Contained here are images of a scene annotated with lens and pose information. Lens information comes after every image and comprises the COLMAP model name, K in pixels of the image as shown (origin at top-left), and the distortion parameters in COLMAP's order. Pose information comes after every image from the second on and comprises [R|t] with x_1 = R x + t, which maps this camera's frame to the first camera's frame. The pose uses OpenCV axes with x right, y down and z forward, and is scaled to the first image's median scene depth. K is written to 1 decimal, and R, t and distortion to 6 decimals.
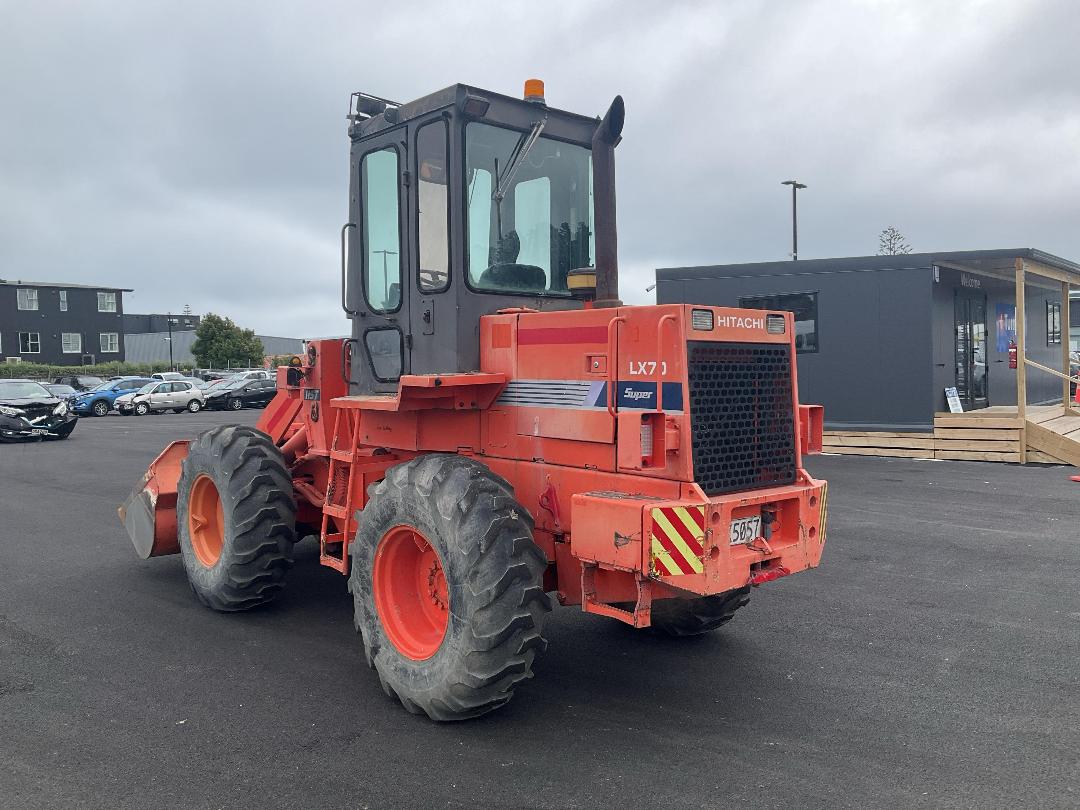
lens RADIAL K [[893.0, 0, 540.0], [0, 893.0, 405.0], [0, 0, 1]] dist [0.080341, -0.128995]
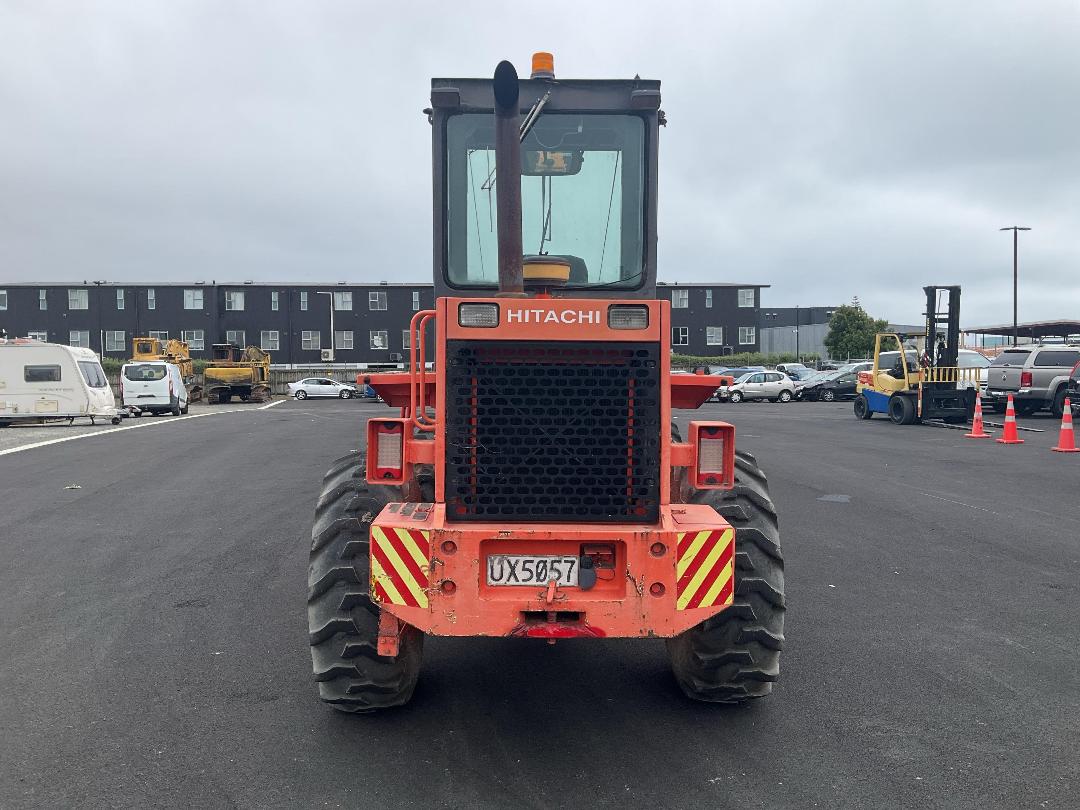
lens RADIAL K [[893.0, 0, 540.0], [0, 893.0, 405.0], [0, 0, 1]] dist [0.080341, -0.128995]
pose [[0.752355, 0.041962, -0.657421, 0.606705], [-0.035097, 0.999105, 0.023606, -0.024450], [0.657823, 0.005314, 0.753154, 0.306914]]
